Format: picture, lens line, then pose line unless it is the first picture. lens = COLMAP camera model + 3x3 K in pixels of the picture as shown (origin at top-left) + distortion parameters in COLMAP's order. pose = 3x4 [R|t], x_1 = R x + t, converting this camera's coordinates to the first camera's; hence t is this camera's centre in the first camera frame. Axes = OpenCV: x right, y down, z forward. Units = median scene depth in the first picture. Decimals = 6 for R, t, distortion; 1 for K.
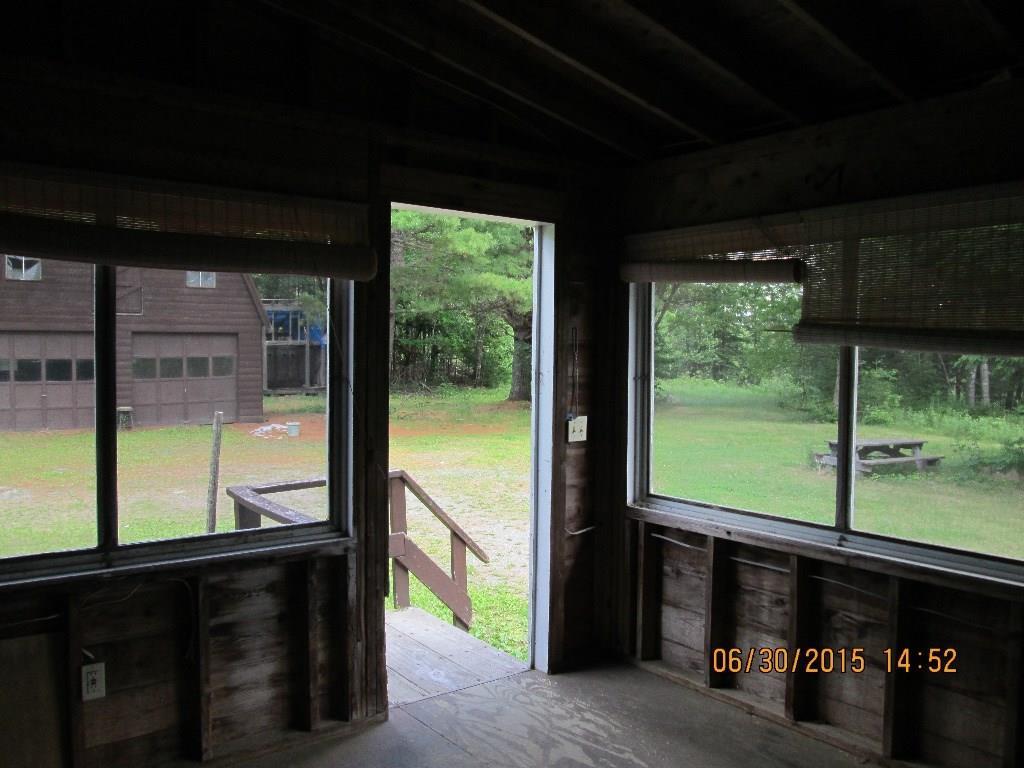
lens RADIAL K [[826.6, 0, 512.0], [0, 826.6, 384.0], [0, 0, 1]] dist [-0.032196, -0.005604]
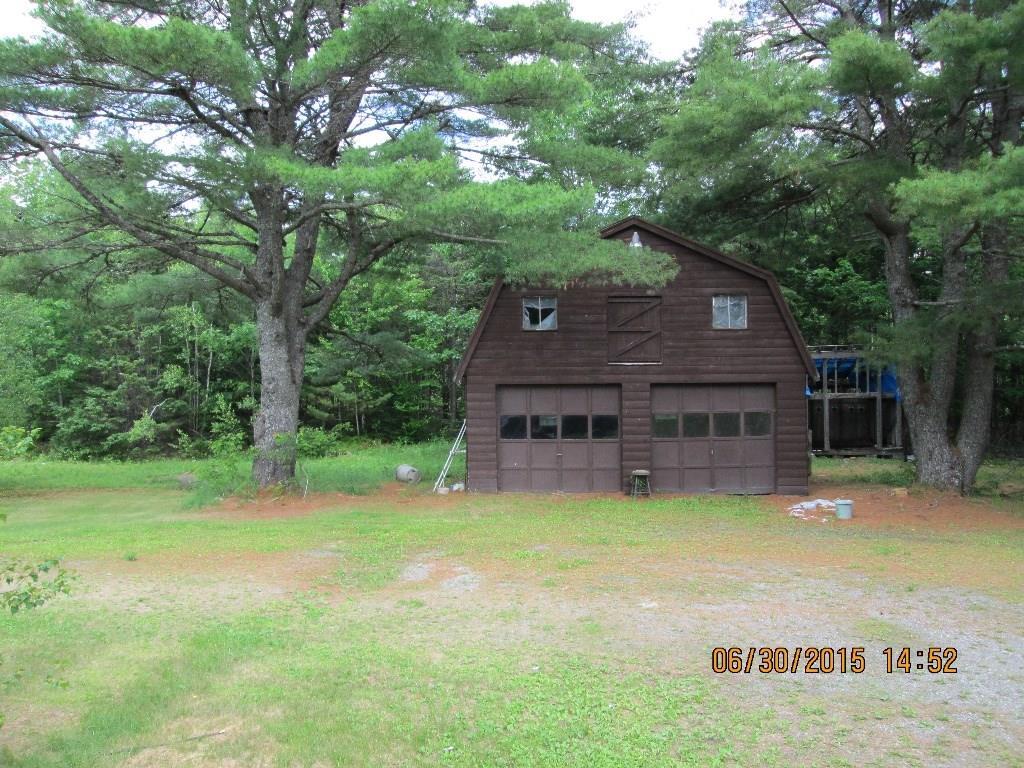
lens RADIAL K [[826.6, 0, 512.0], [0, 826.6, 384.0], [0, 0, 1]] dist [-0.032196, -0.005604]
pose [[0.779932, -0.022568, -0.625457, -0.028244], [-0.018971, 0.998038, -0.059668, -0.007620], [0.625576, 0.058403, 0.777974, 0.207818]]
